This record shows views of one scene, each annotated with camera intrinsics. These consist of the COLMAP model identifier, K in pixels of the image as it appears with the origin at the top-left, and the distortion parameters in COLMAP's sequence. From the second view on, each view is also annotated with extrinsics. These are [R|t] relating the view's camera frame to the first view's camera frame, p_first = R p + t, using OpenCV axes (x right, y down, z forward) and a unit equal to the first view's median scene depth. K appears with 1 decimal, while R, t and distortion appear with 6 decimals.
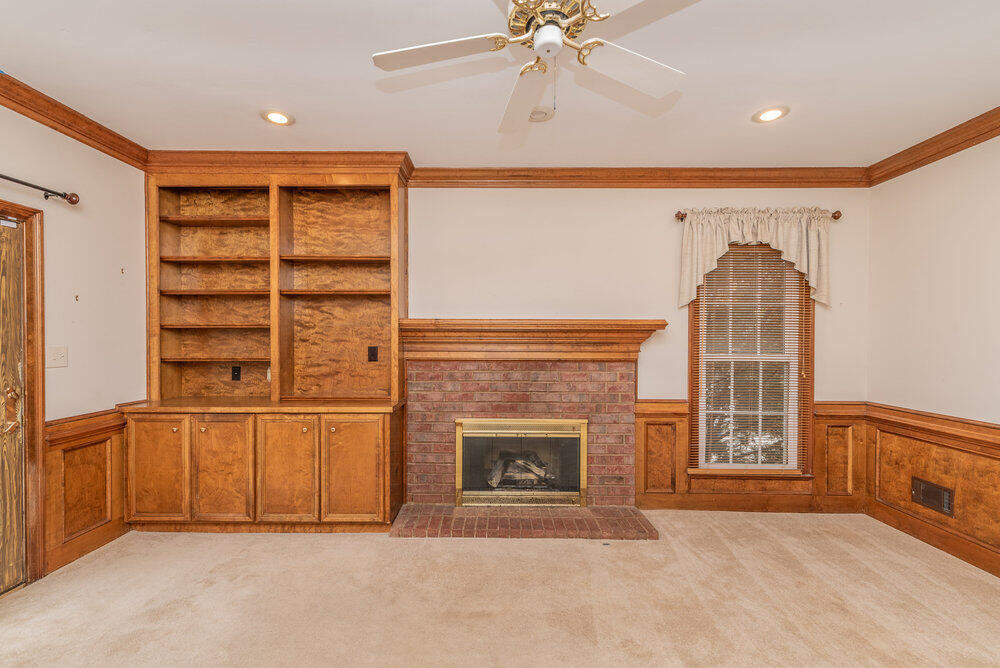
lens RADIAL K [[432.2, 0, 502.8], [0, 432.2, 344.4], [0, 0, 1]] dist [0.001796, 0.000352]
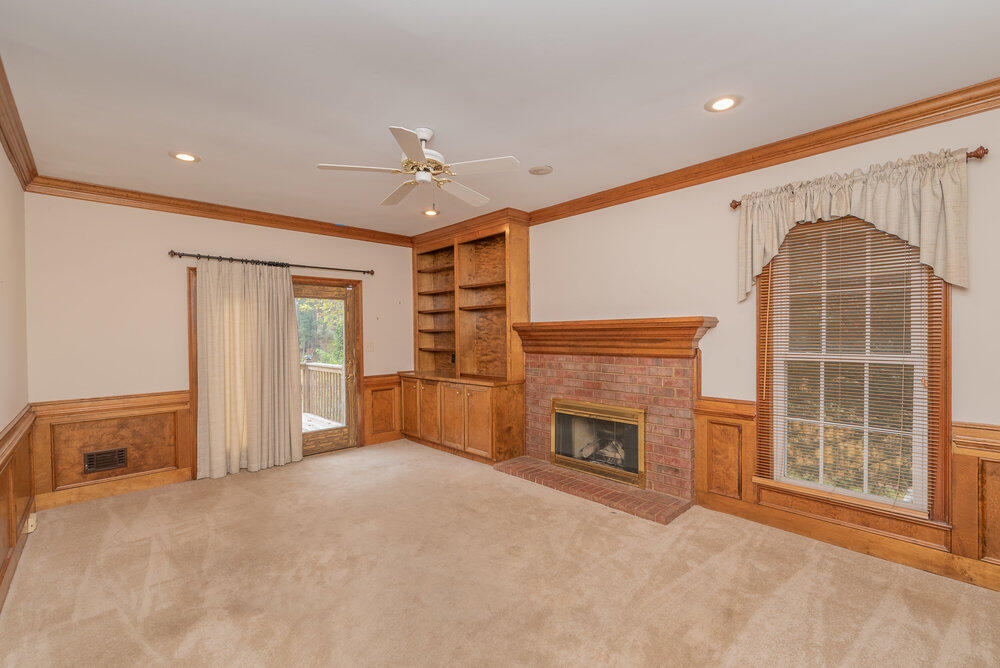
lens RADIAL K [[432.2, 0, 502.8], [0, 432.2, 344.4], [0, 0, 1]] dist [0.001796, 0.000352]
pose [[0.700621, 0.006515, -0.713504, 0.721469], [-0.001302, 0.999968, 0.007852, 0.000184], [0.713533, -0.004572, 0.700607, -0.022837]]
